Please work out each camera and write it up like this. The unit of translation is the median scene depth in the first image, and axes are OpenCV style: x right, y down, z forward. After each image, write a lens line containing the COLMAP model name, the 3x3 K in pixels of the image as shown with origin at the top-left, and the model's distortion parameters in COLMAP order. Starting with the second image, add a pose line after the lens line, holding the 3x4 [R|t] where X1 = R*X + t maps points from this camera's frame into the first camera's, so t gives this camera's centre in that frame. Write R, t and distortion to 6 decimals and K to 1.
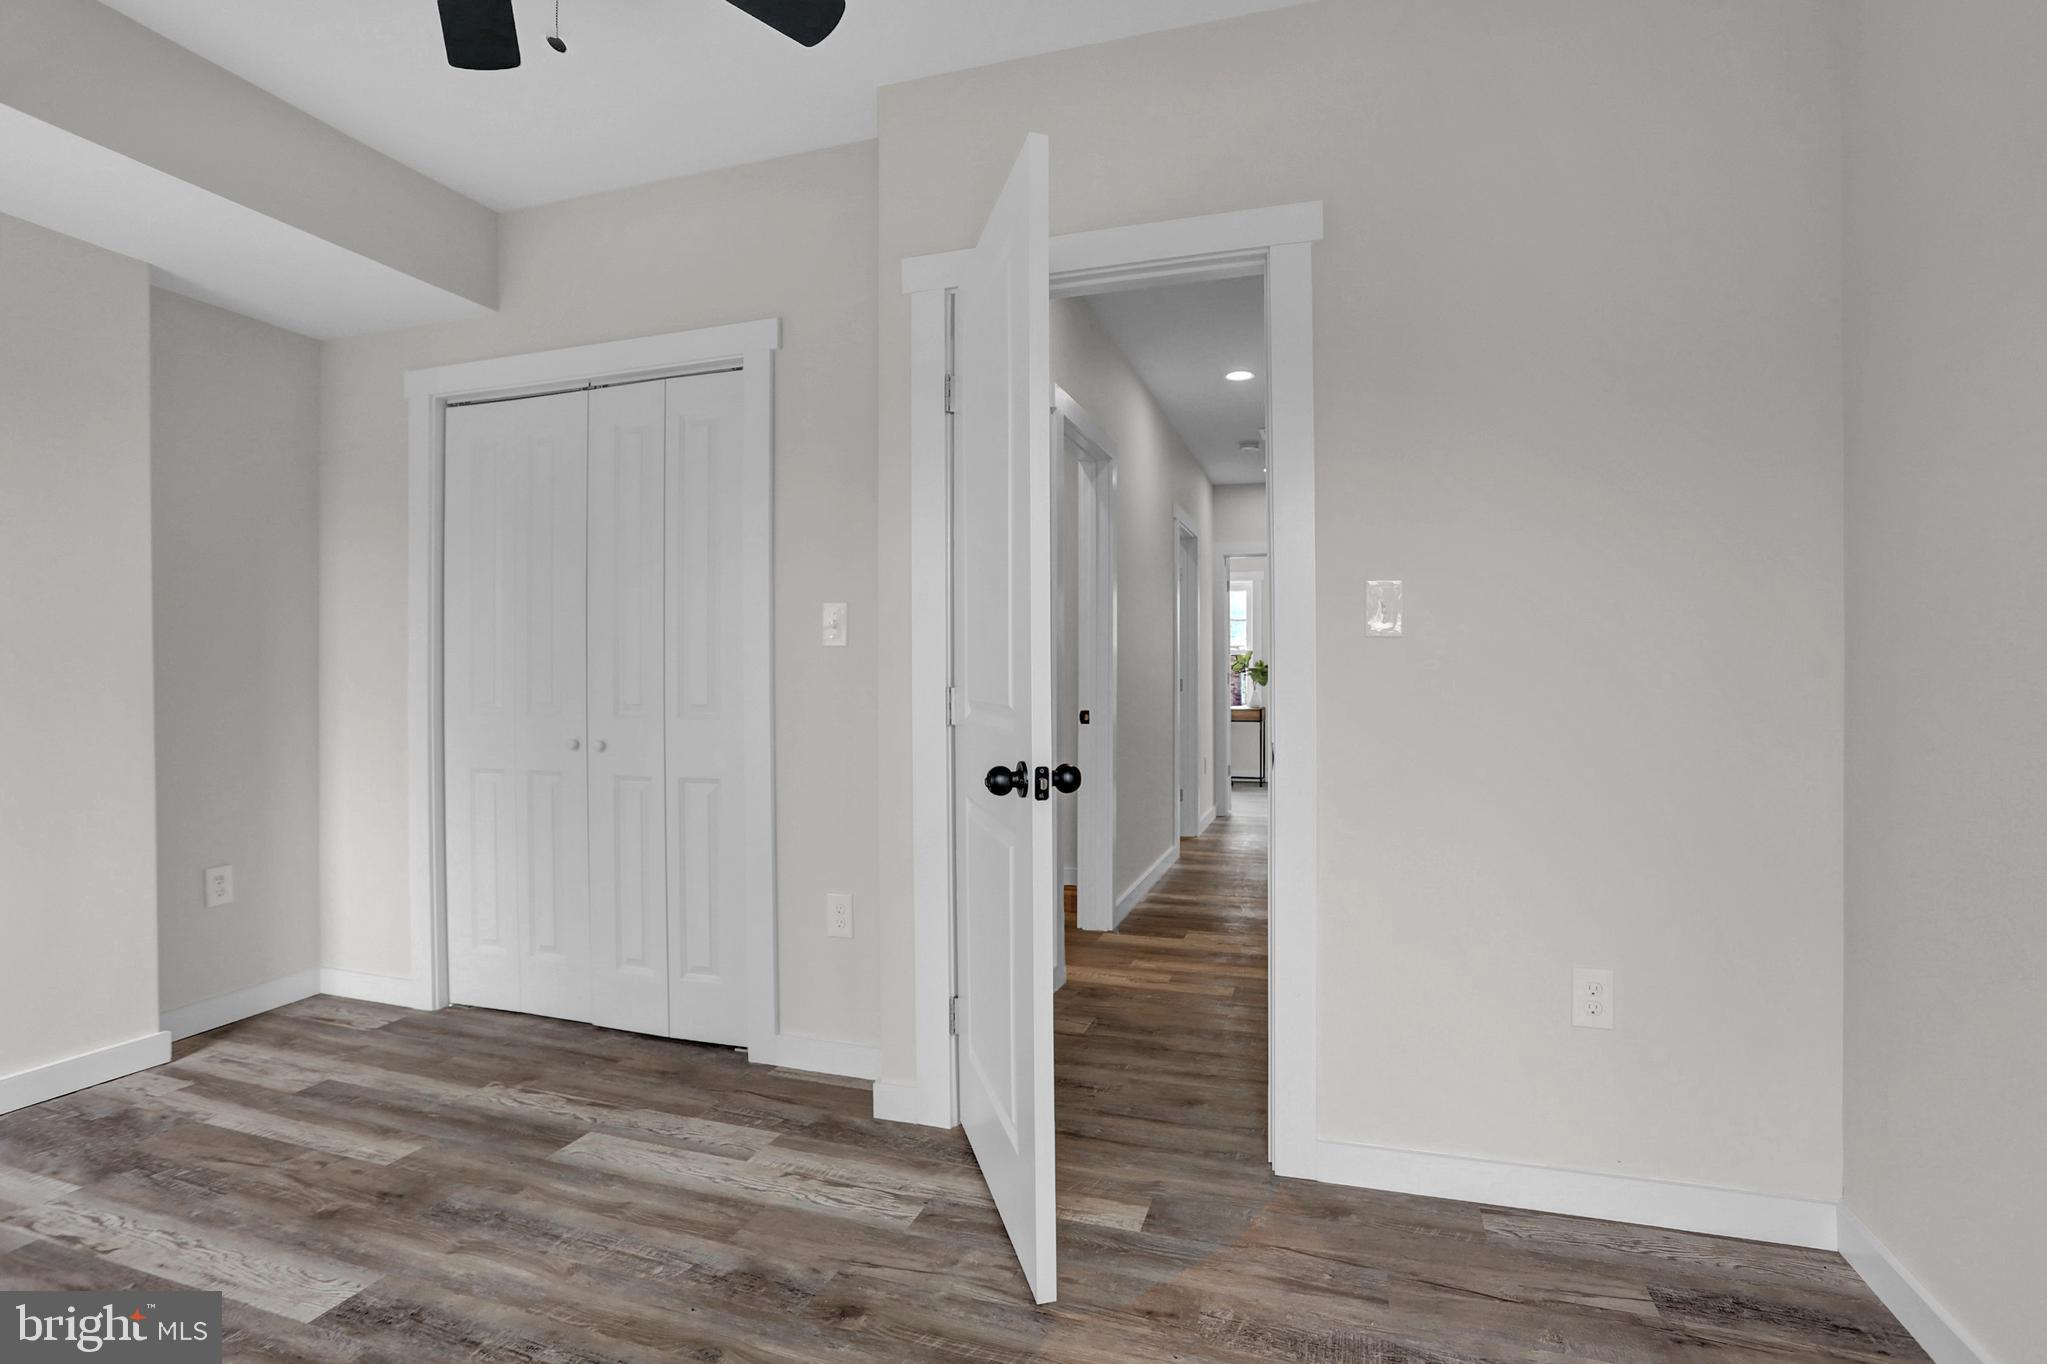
lens RADIAL K [[986.1, 0, 1028.2], [0, 986.1, 680.1], [0, 0, 1]] dist [-0.060246, 0.015117]
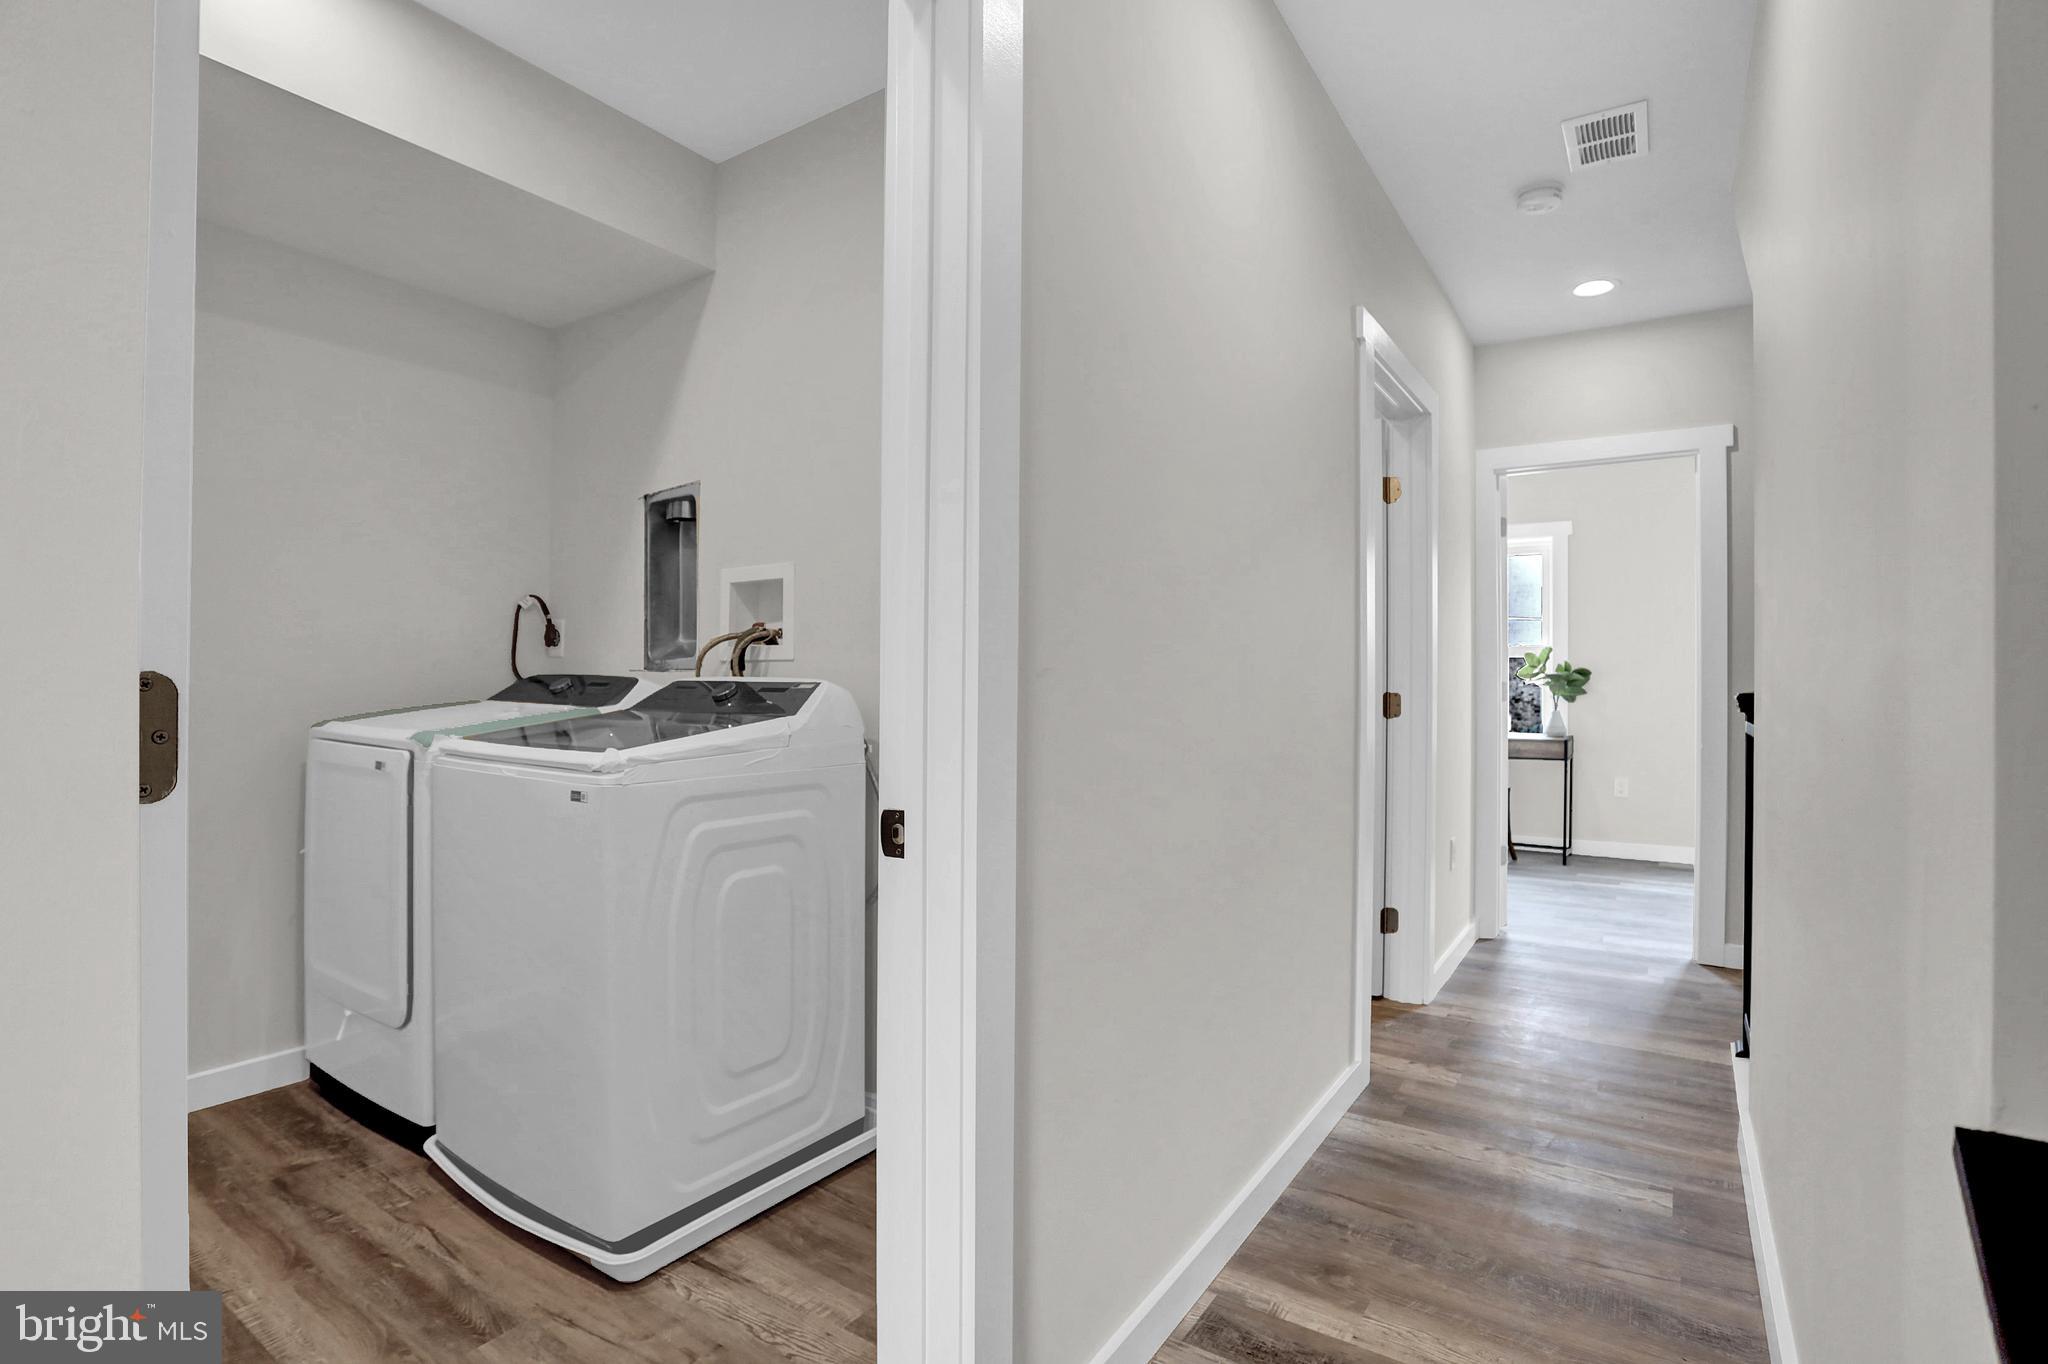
lens RADIAL K [[986.6, 0, 1009.8], [0, 986.6, 682.6], [0, 0, 1]] dist [-0.060246, 0.015117]
pose [[0.958976, 0.001922, -0.283480, 0.094325], [-0.003351, 0.999984, -0.004557, -0.002675], [0.283467, 0.005320, 0.958967, 0.406812]]
